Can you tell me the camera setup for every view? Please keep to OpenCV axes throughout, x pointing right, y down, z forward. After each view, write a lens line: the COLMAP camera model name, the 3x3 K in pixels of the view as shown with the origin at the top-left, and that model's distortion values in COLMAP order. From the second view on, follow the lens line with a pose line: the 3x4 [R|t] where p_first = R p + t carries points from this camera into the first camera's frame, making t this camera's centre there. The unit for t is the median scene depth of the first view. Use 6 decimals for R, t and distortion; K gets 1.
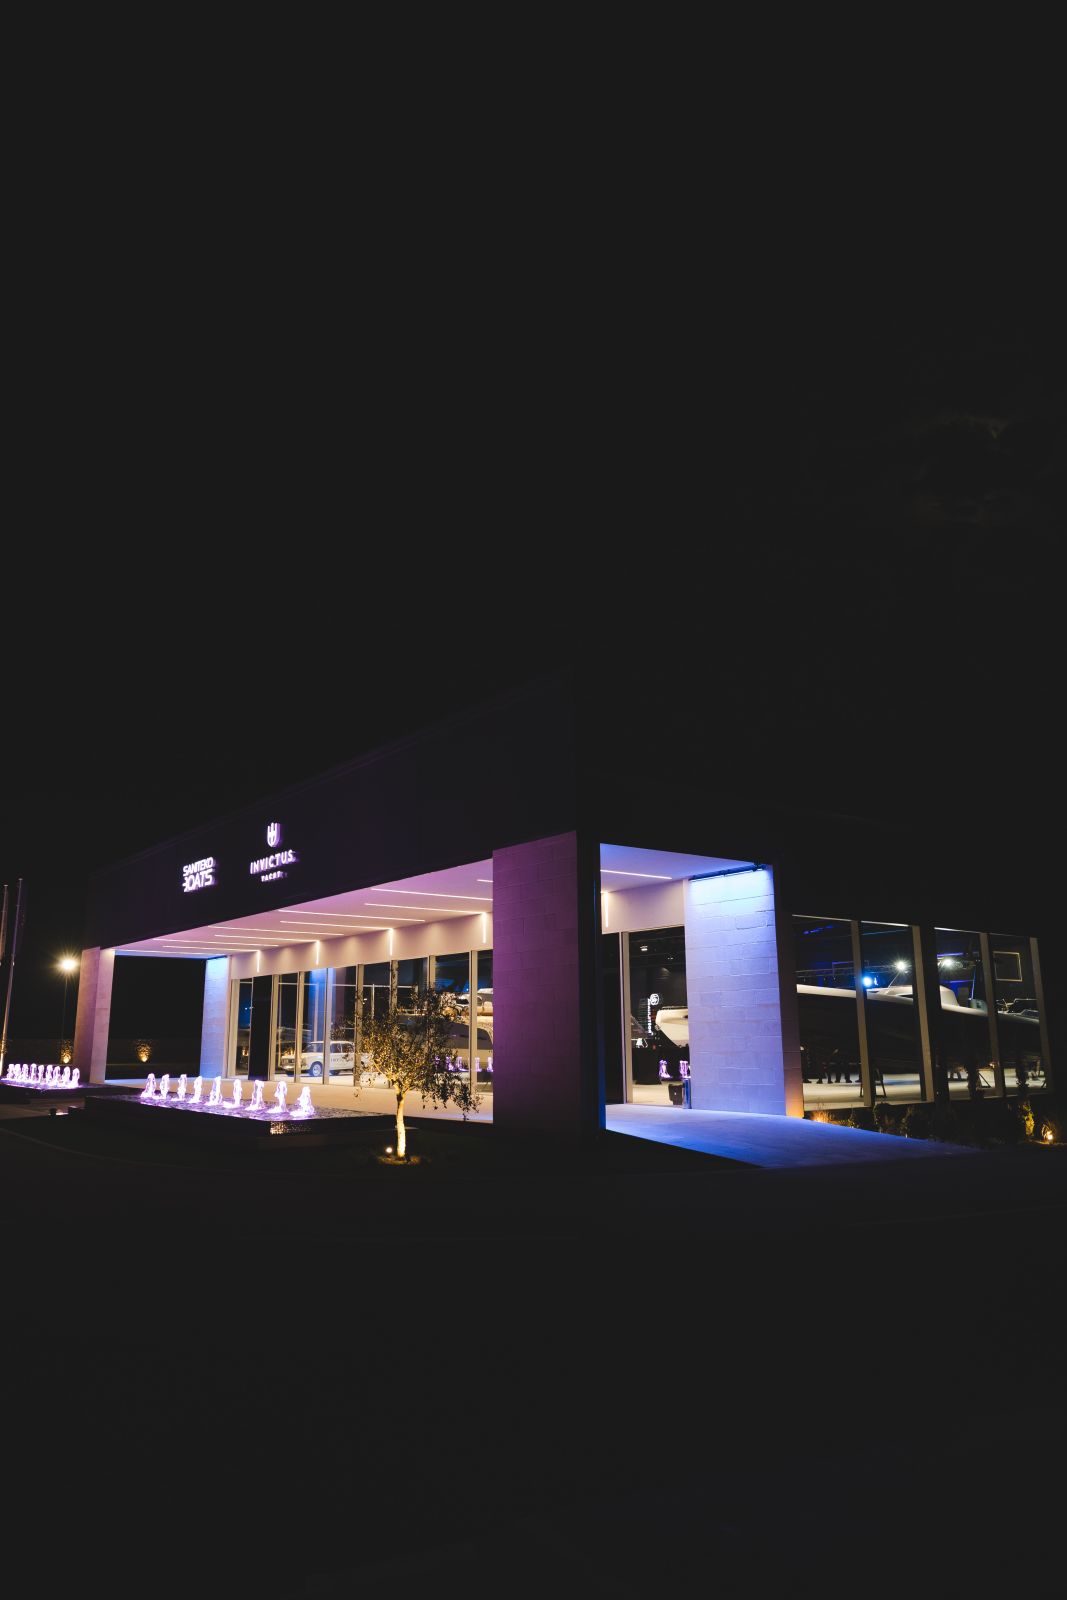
lens RADIAL K [[1079.1, 0, 524.4], [0, 1079.1, 801.5], [0, 0, 1]] dist [-0.008434, -0.004052]
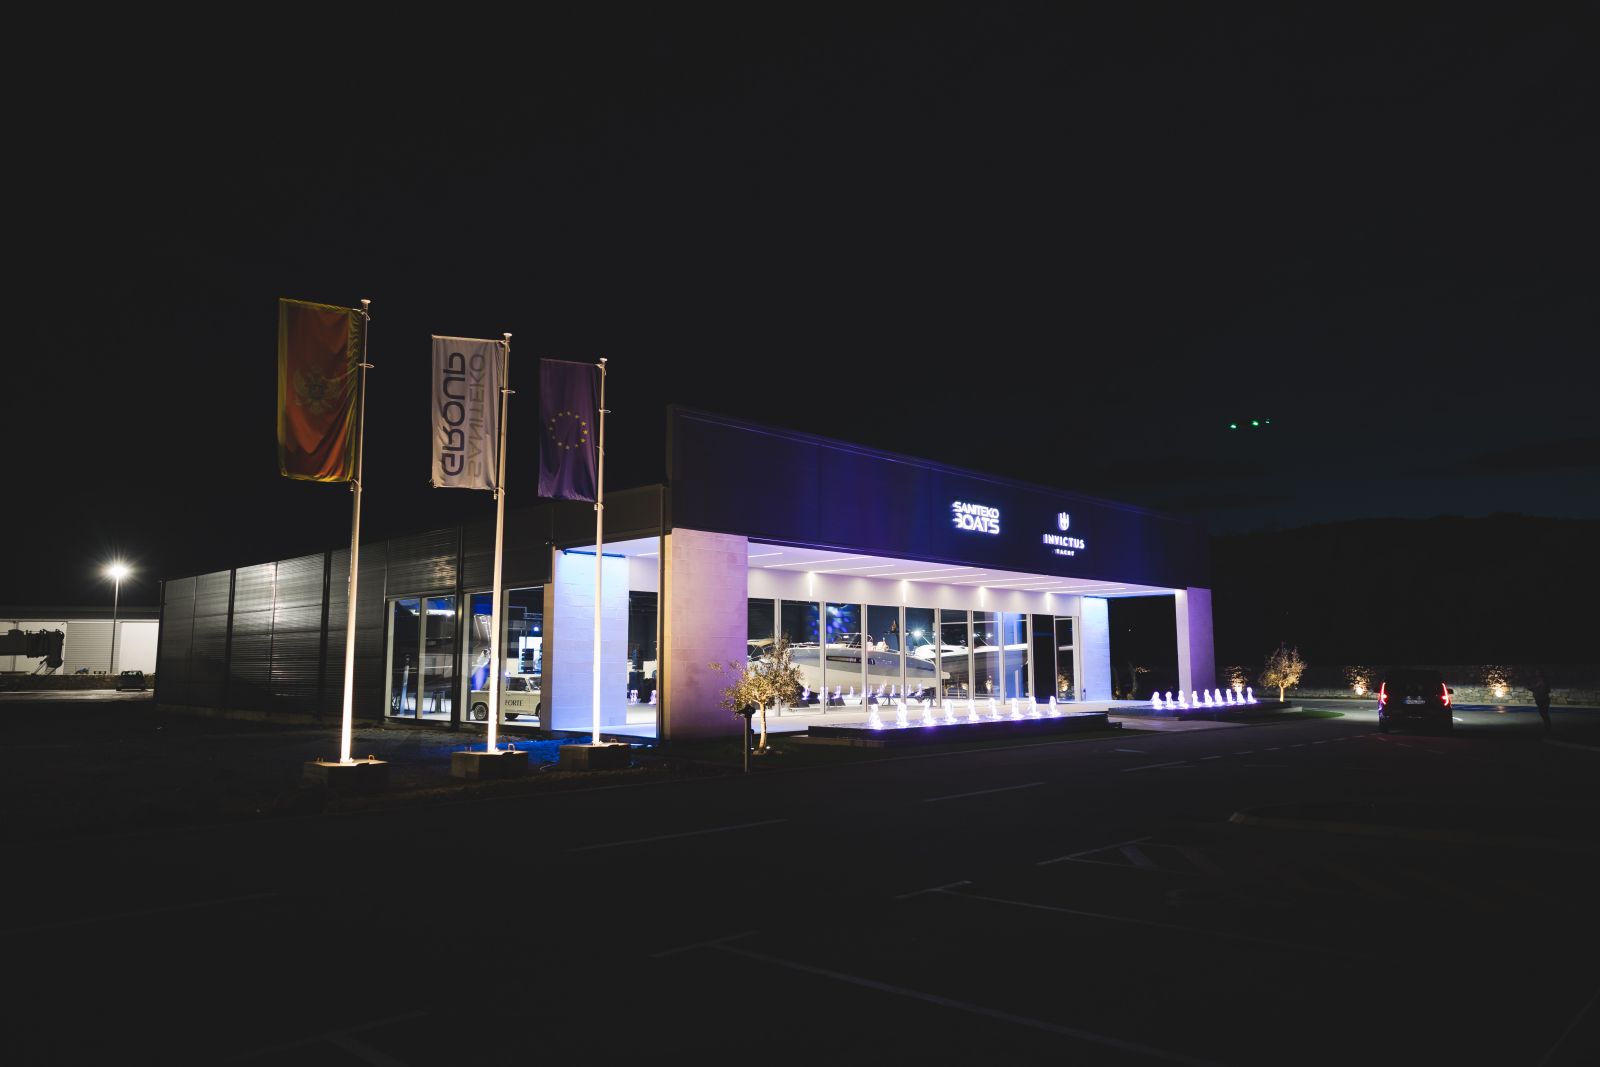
lens RADIAL K [[1079.1, 0, 800.0], [0, 1079.1, 533.5], [0, 0, 1]] dist [-0.008434, -0.004052]
pose [[-0.151750, 0.129113, 0.979950, -1.494020], [-0.209185, 0.964779, -0.159508, 0.327904], [-0.966030, -0.229196, -0.119396, 1.461956]]
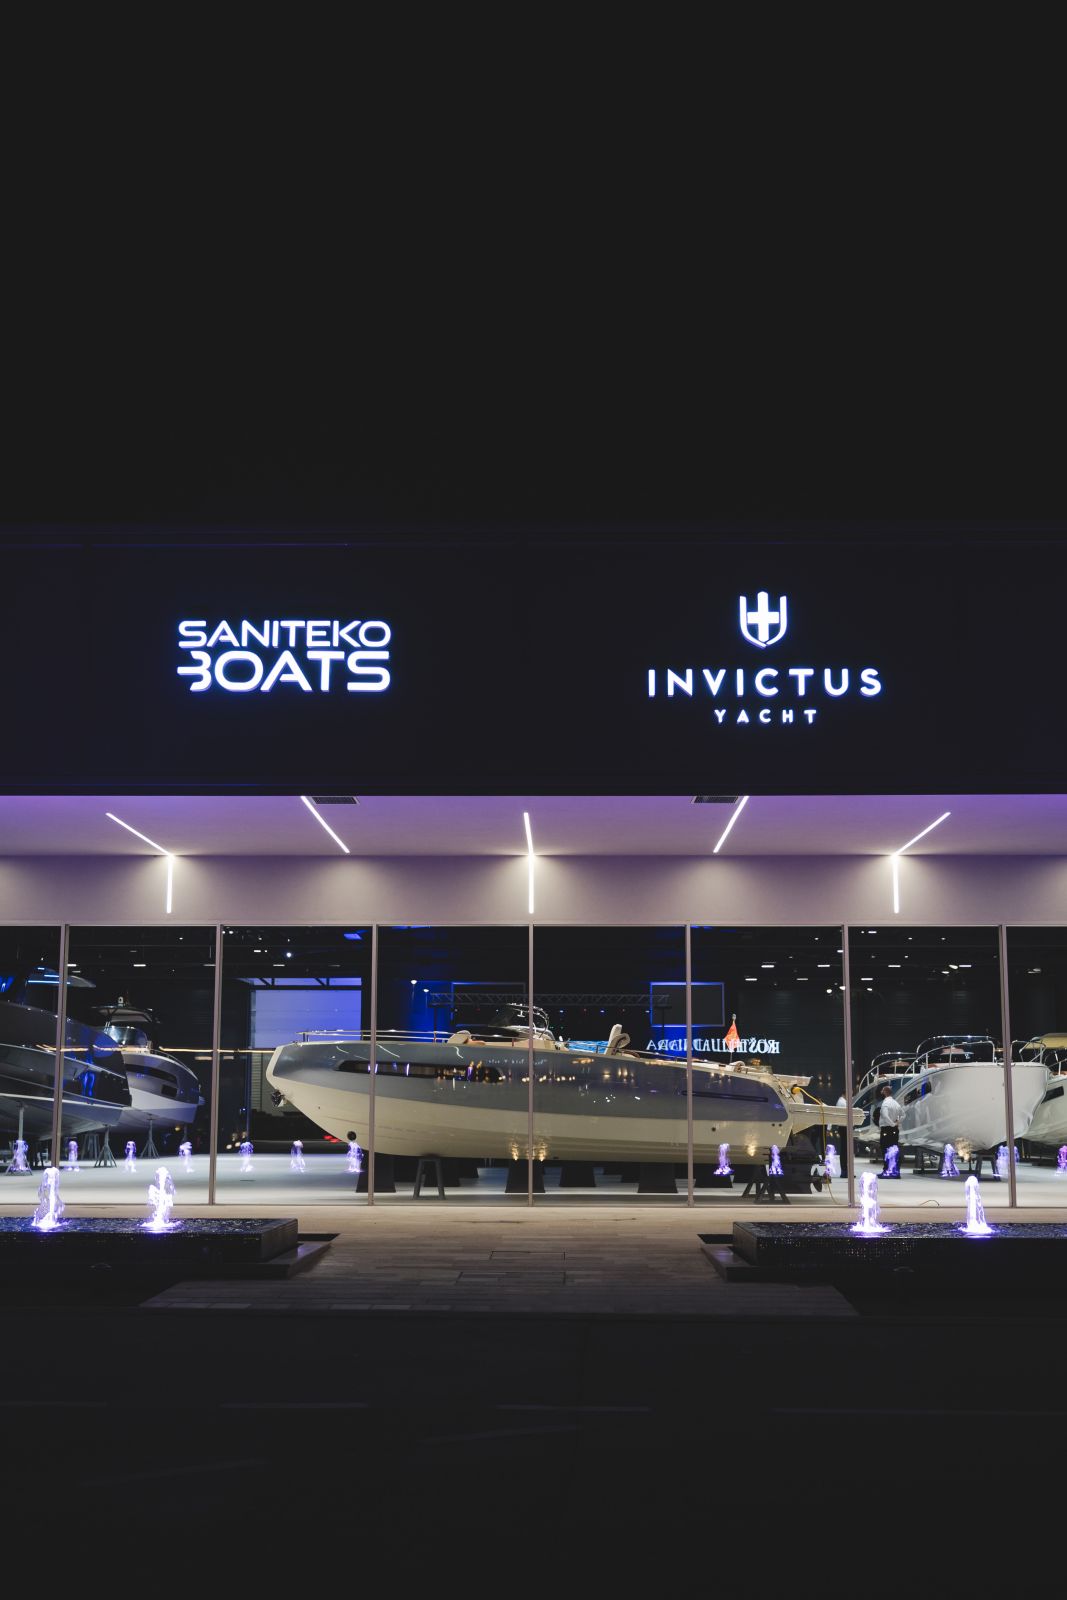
lens RADIAL K [[1857.7, 0, 533.5], [0, 1857.7, 800.0], [0, 0, 1]] dist [-0.013529, -0.006186]
pose [[0.611990, 0.137071, 0.778897, -0.838884], [-0.176451, 0.983706, -0.034474, 0.140332], [-0.770930, -0.116339, 0.626204, 0.595751]]
